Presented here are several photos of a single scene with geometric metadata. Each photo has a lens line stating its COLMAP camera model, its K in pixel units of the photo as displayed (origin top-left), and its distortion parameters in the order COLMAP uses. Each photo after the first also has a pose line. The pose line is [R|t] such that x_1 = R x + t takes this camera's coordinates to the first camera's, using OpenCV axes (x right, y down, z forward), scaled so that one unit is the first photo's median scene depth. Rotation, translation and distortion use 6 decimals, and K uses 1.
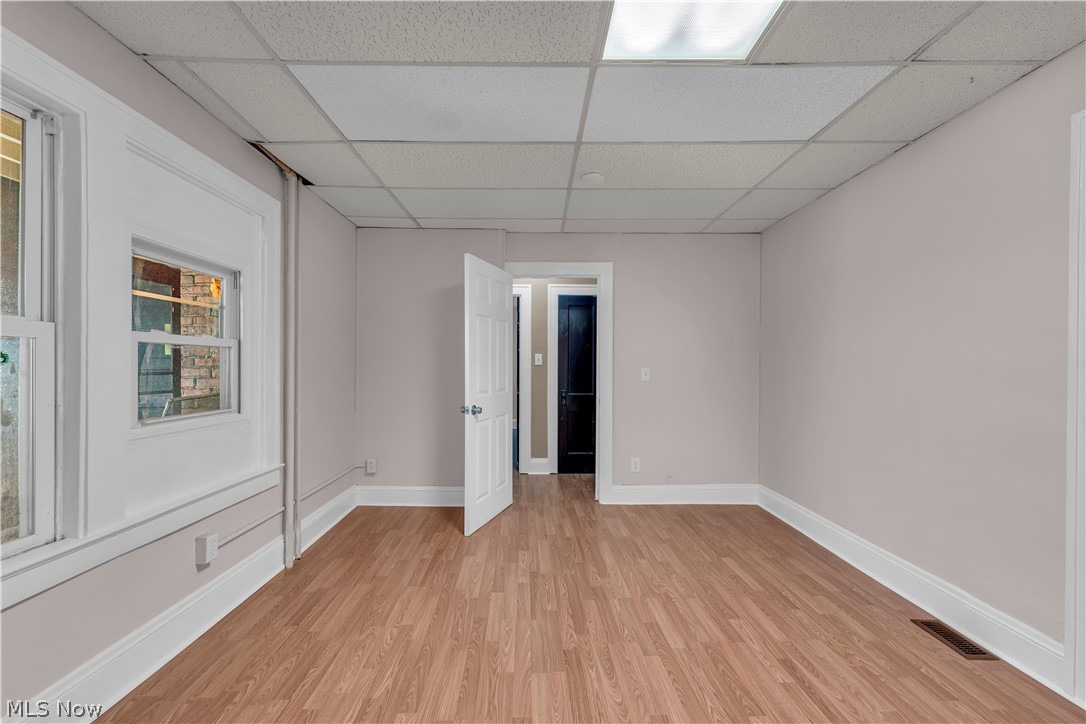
lens RADIAL K [[471.8, 0, 536.8], [0, 471.8, 367.9], [0, 0, 1]] dist [-0.002733, -0.000187]
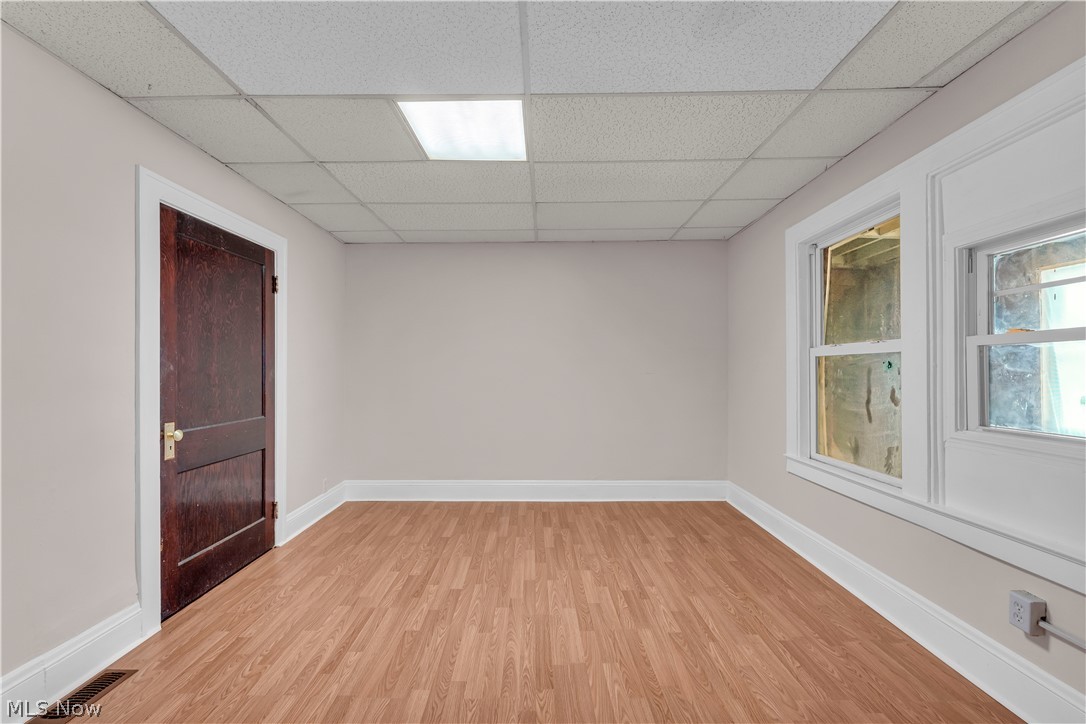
lens RADIAL K [[471.8, 0, 545.3], [0, 471.8, 363.2], [0, 0, 1]] dist [-0.002733, -0.000187]
pose [[-0.999999, -0.001139, -0.000048, 0.078692], [-0.001138, 0.999947, -0.010240, -0.006797], [0.000060, -0.010240, -0.999948, 2.068881]]
